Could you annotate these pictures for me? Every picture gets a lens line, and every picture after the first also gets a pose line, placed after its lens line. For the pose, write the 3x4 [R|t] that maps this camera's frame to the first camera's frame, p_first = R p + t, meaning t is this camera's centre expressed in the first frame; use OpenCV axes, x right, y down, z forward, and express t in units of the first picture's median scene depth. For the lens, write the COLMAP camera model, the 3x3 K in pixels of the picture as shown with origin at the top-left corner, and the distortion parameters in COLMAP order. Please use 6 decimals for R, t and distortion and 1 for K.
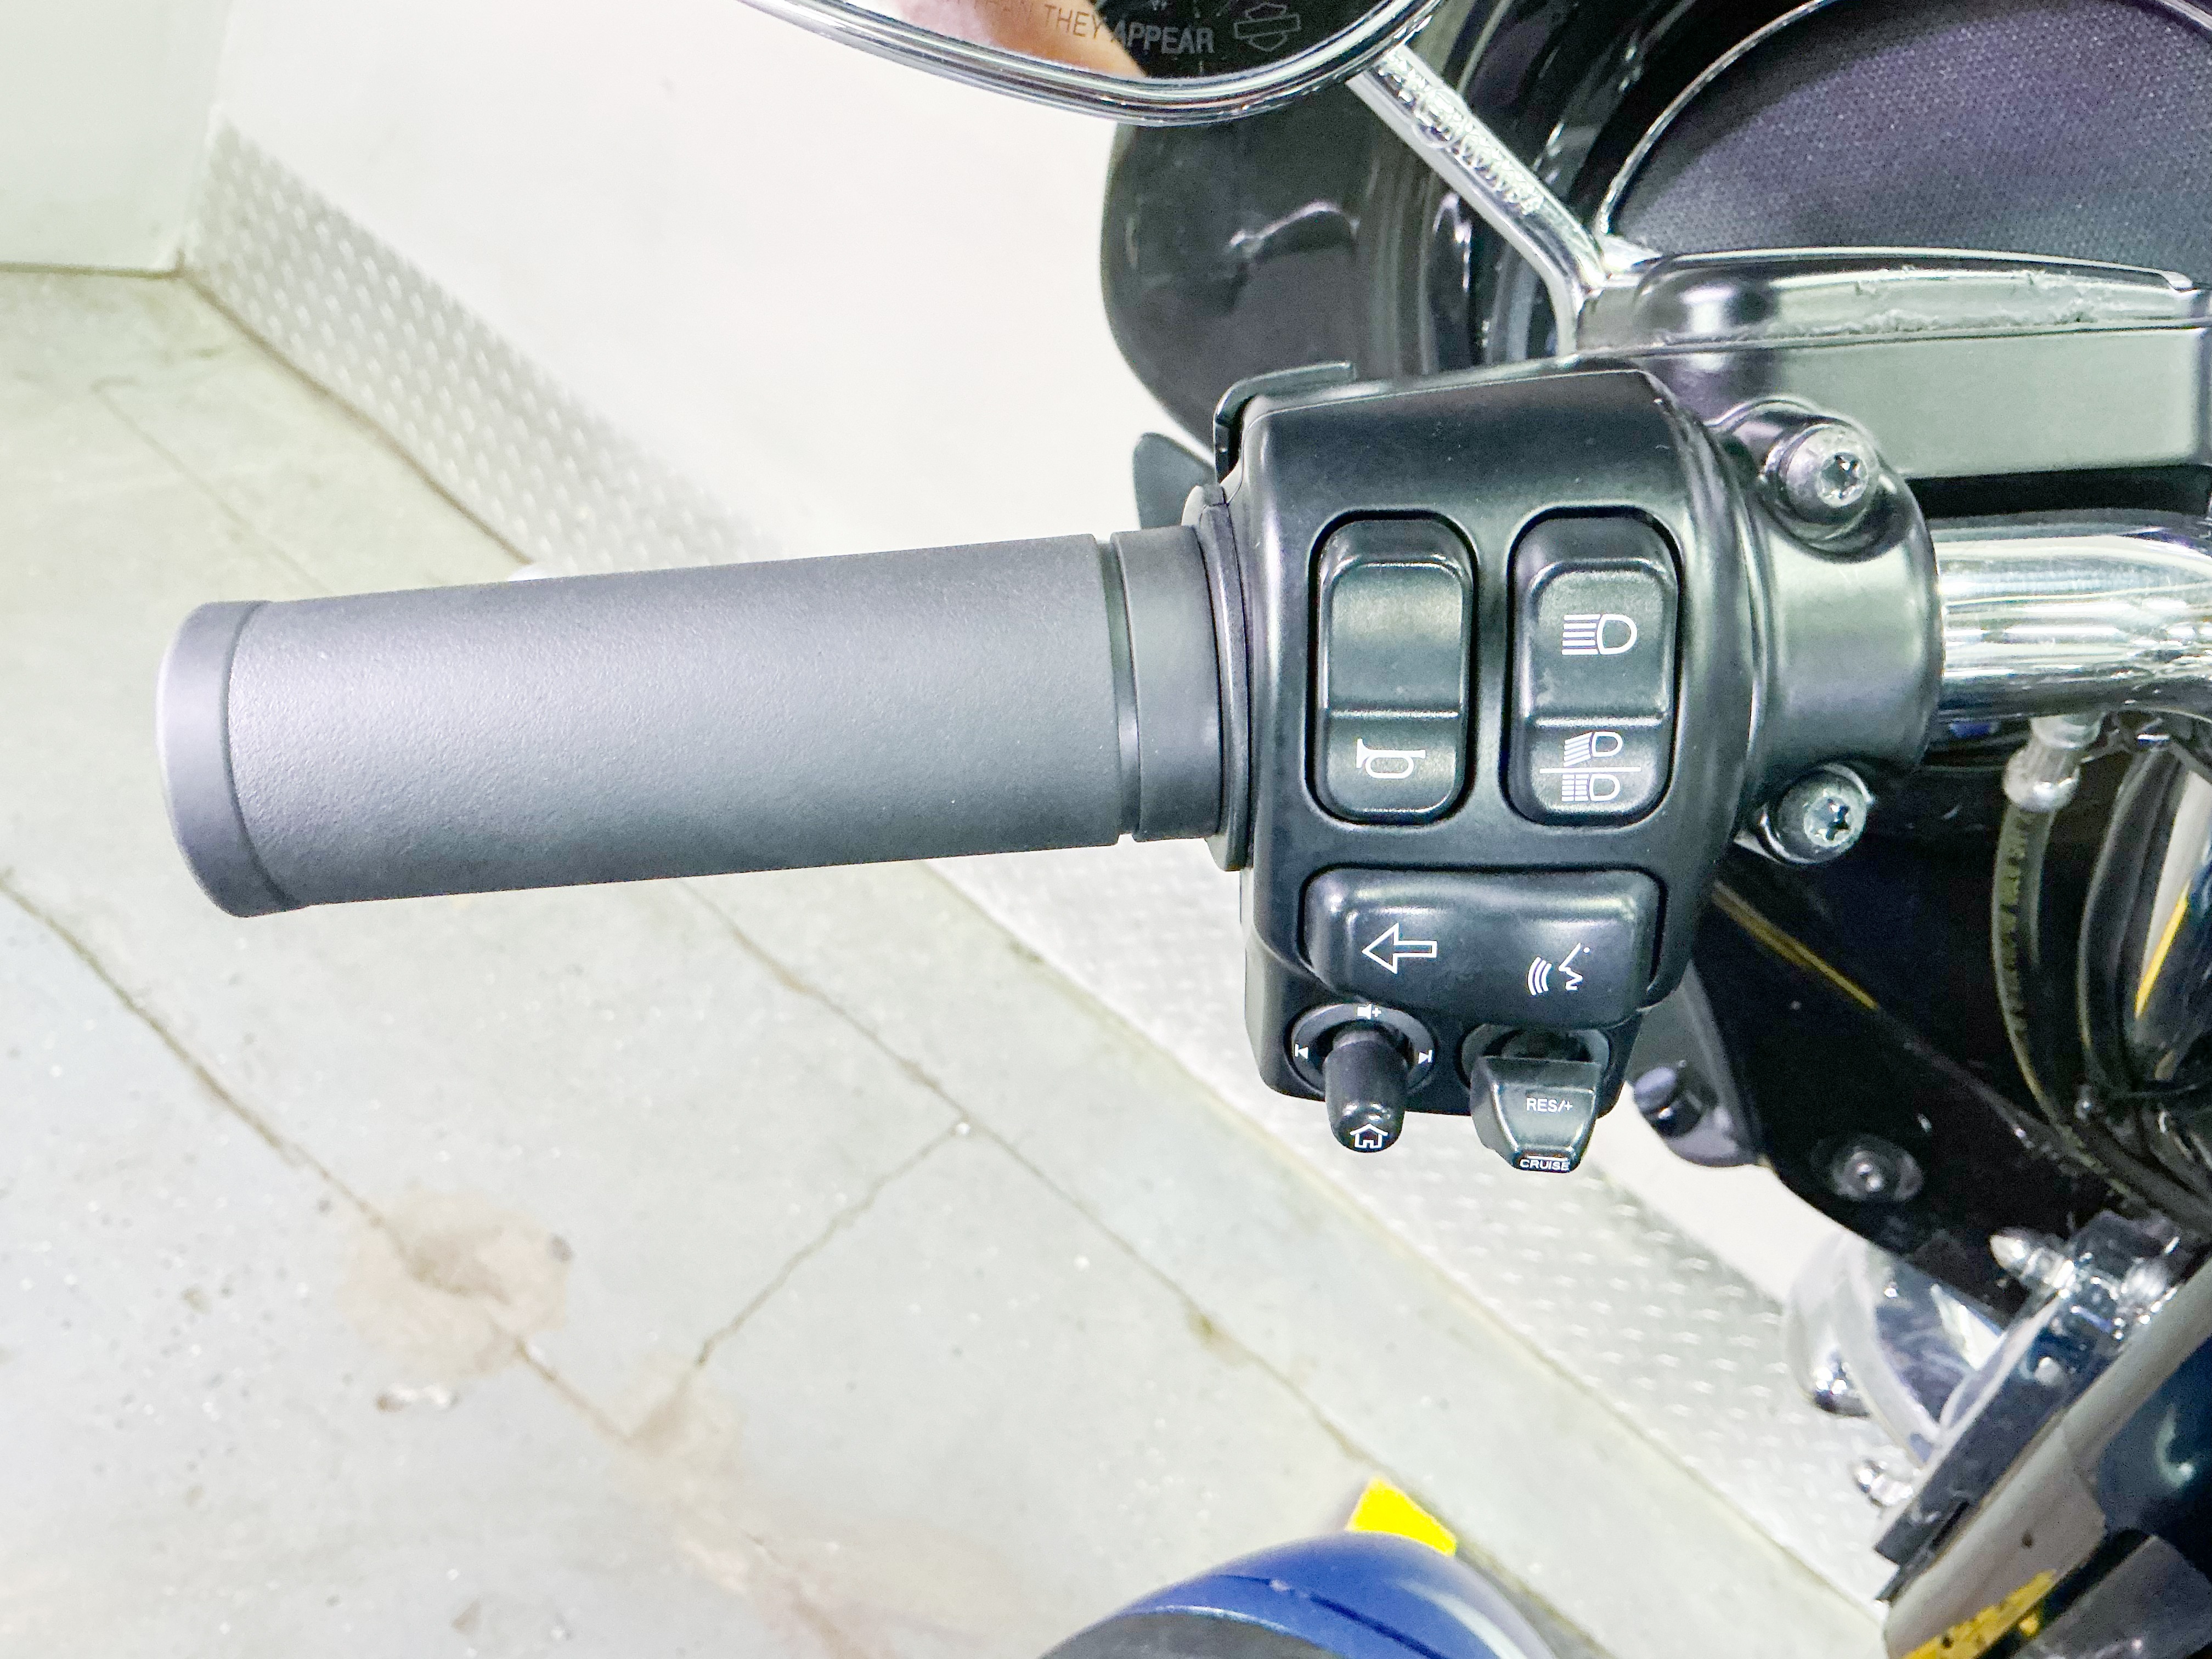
lens RADIAL K [[1859.9, 0, 1096.5], [0, 1859.9, 827.6], [0, 0, 1]] dist [0.083750, -0.193312]
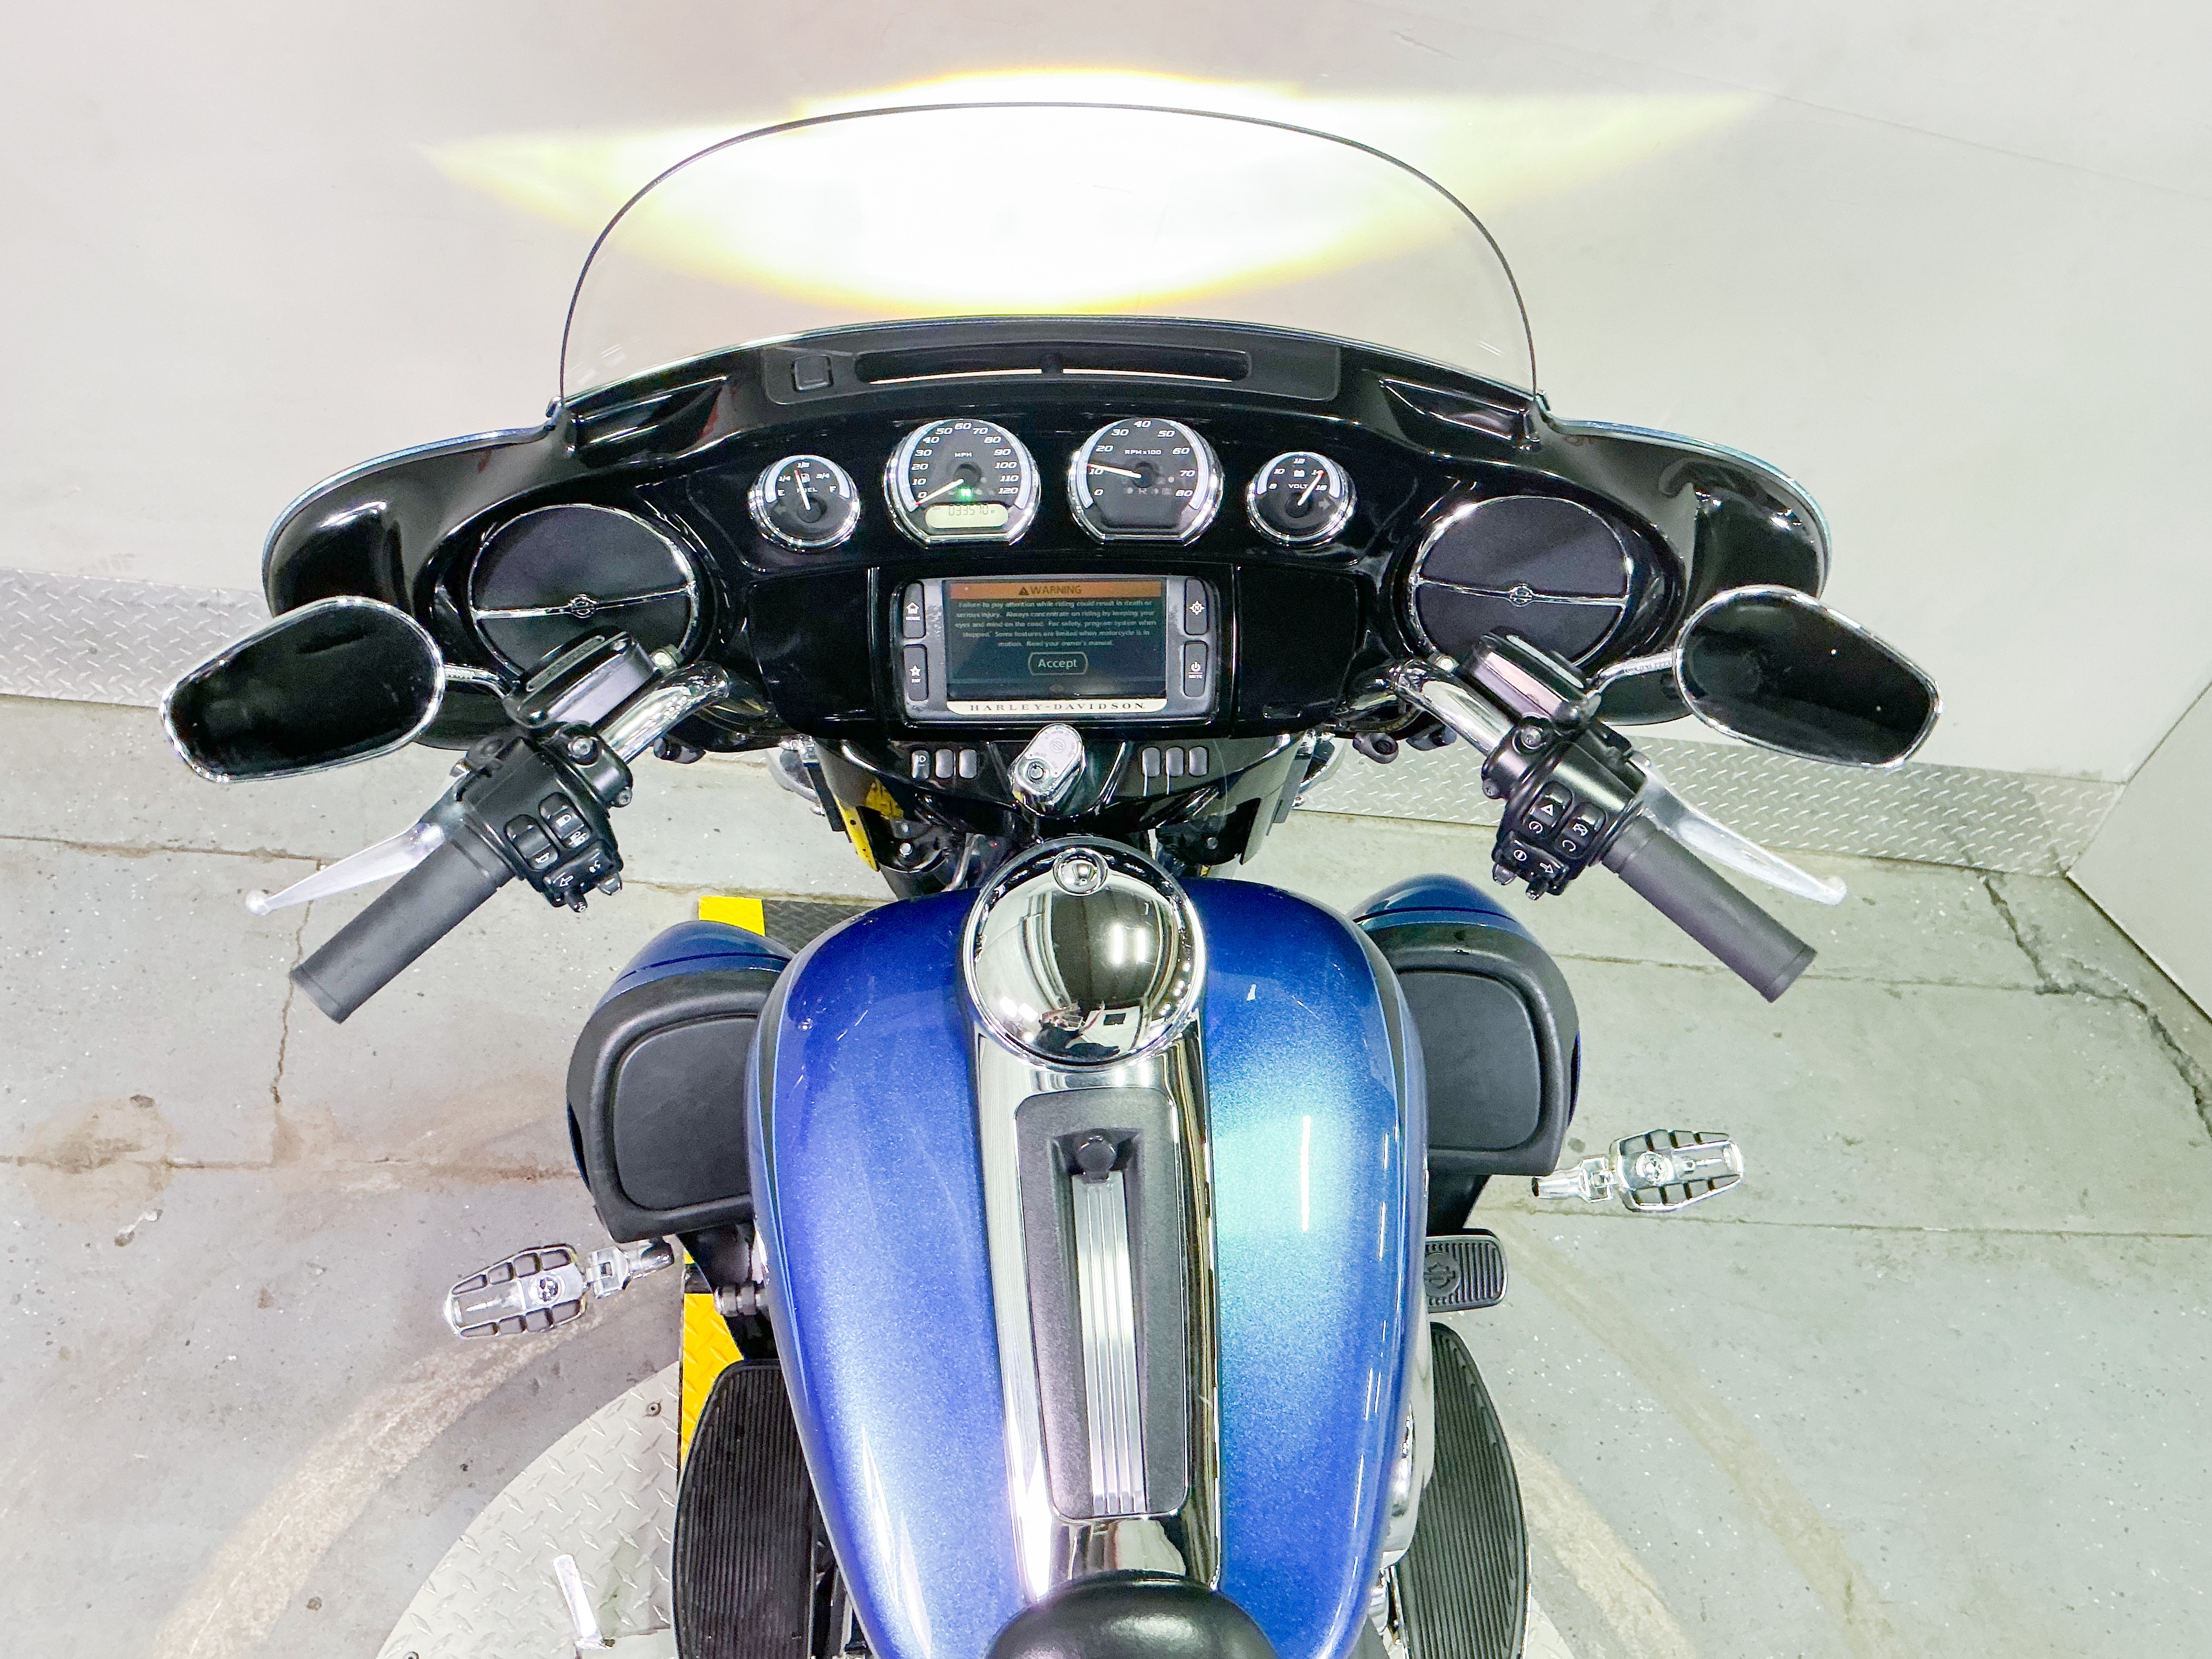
lens RADIAL K [[1859.9, 0, 1096.5], [0, 1859.9, 827.6], [0, 0, 1]] dist [0.083750, -0.193312]
pose [[0.769167, -0.571094, 0.286764, -0.015907], [0.445887, 0.801063, 0.399354, -0.210061], [-0.457785, -0.179306, 0.870794, -0.607386]]
